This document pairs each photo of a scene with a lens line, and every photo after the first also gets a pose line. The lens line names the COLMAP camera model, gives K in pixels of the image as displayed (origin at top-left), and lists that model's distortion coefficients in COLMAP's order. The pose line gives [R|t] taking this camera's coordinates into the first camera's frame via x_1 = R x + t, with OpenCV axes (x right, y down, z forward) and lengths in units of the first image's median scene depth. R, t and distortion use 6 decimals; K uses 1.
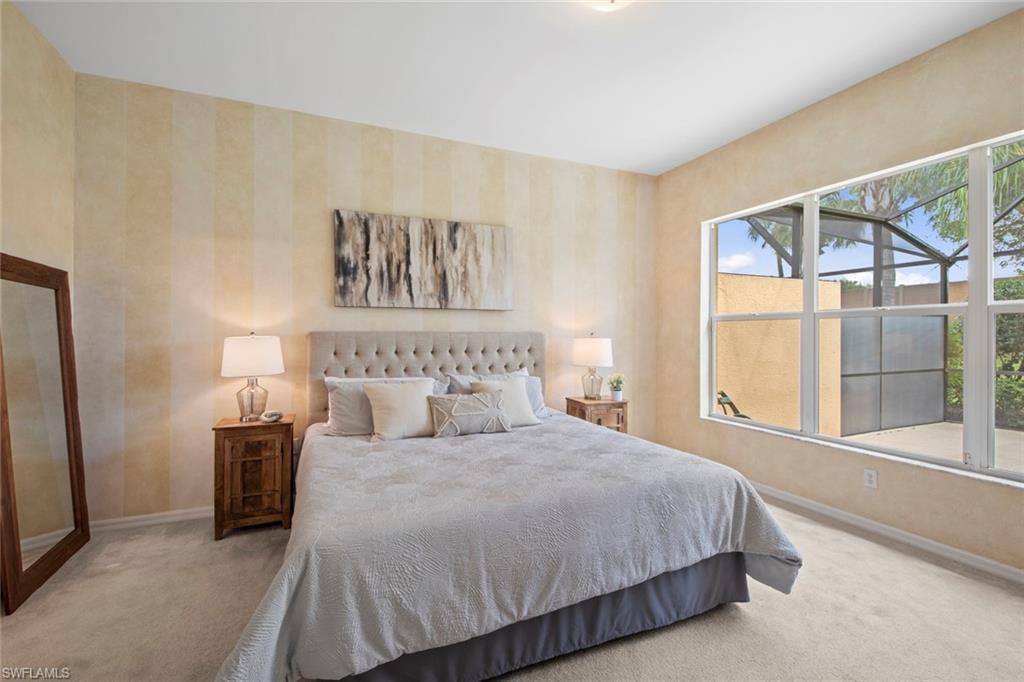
lens RADIAL K [[425.1, 0, 508.9], [0, 425.1, 339.3], [0, 0, 1]] dist [-0.005622, 0.000028]
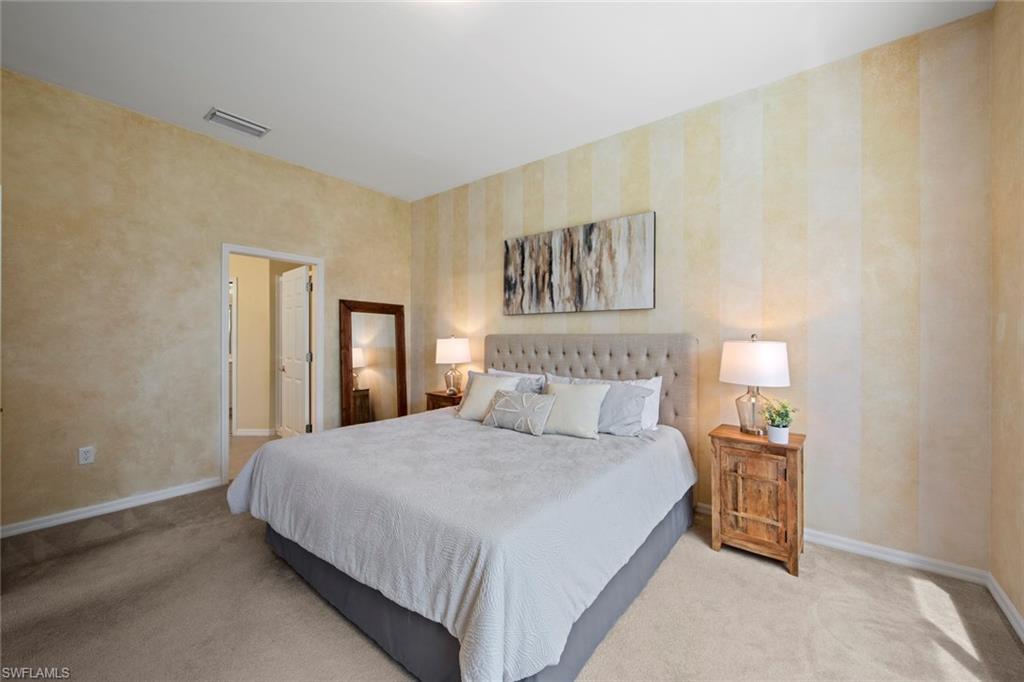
lens RADIAL K [[400.5, 0, 511.0], [0, 400.5, 337.6], [0, 0, 1]] dist [0.000556, -0.002613]
pose [[0.477573, -0.000967, -0.878591, 0.630419], [-0.012702, 0.999887, -0.008004, 0.000326], [0.878500, 0.014982, 0.477507, 0.406426]]
